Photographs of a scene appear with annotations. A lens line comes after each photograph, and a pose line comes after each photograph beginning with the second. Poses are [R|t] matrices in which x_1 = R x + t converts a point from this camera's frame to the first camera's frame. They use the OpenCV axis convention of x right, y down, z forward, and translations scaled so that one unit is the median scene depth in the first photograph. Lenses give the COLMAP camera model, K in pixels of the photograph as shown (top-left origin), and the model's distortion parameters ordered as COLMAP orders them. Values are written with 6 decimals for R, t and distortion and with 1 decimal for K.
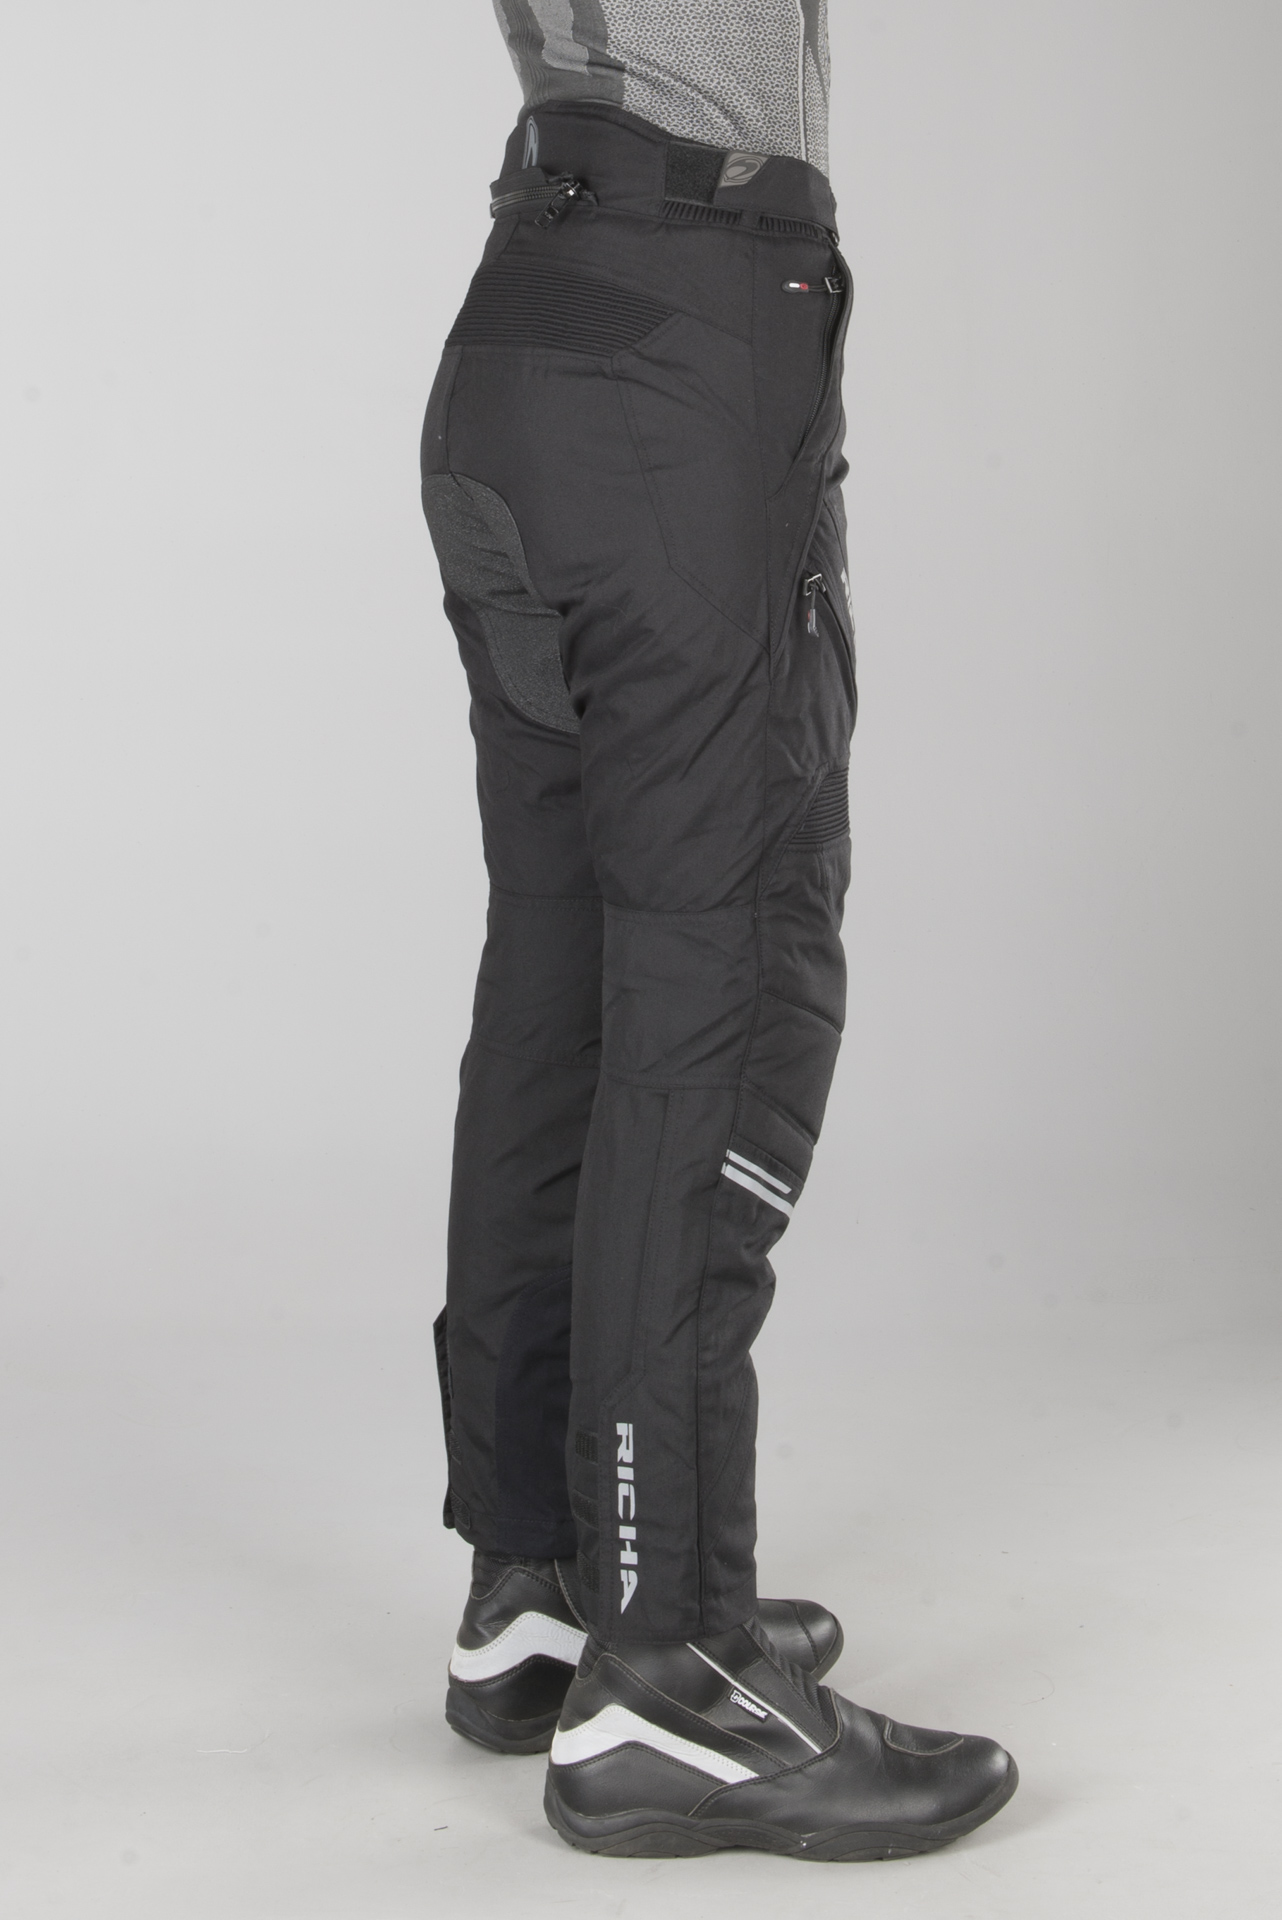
lens RADIAL K [[2044.7, 0, 637.1], [0, 2044.7, 969.3], [0, 0, 1]] dist [0.006446, 0.000000]
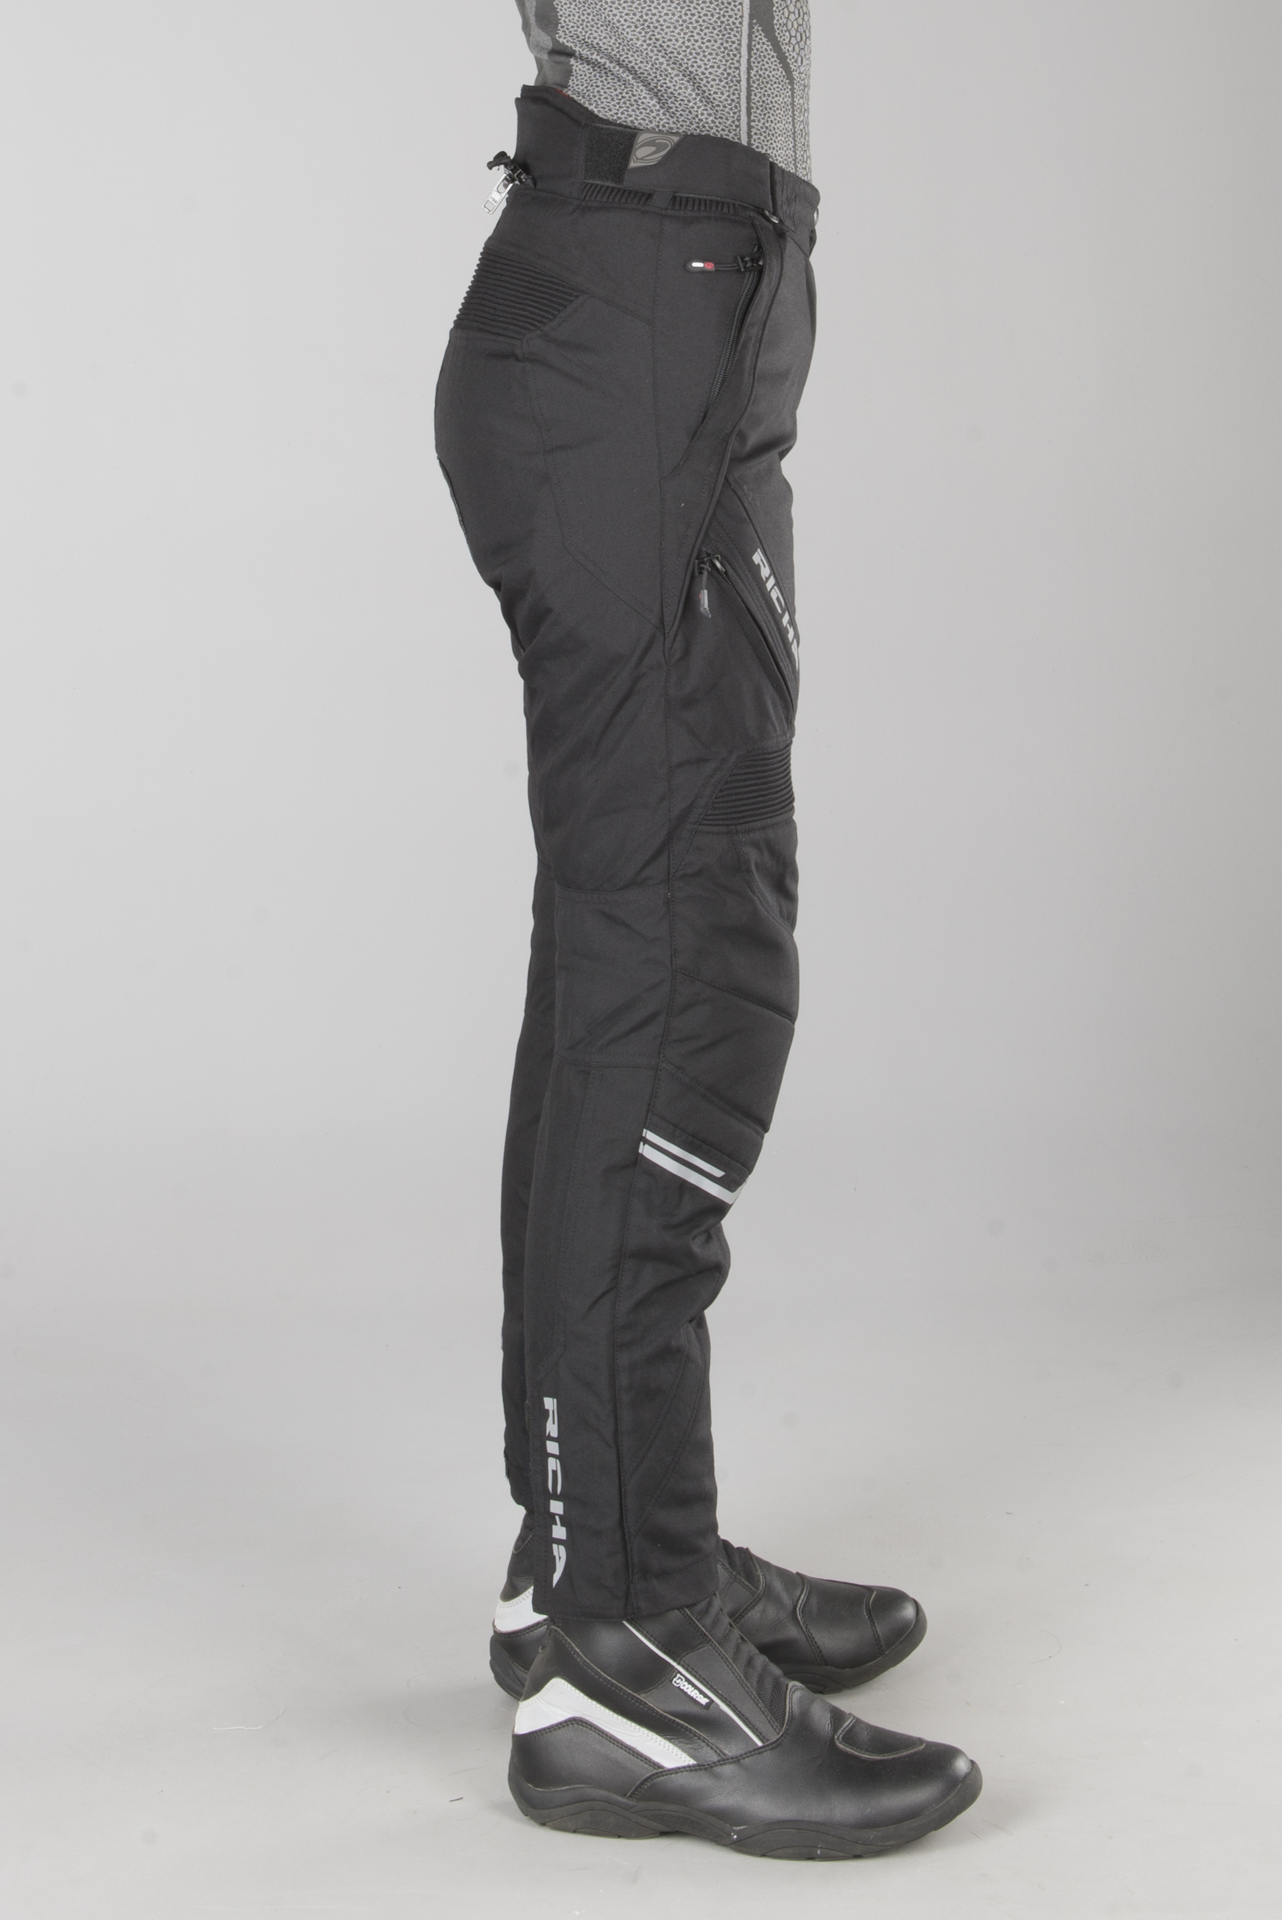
lens RADIAL K [[2044.7, 0, 629.6], [0, 2044.7, 925.7], [0, 0, 1]] dist [0.006446, 0.000000]
pose [[0.986960, 0.028471, -0.158430, 0.191837], [-0.029760, 0.999540, -0.005769, -0.005140], [0.158193, 0.010409, 0.987353, 0.012882]]
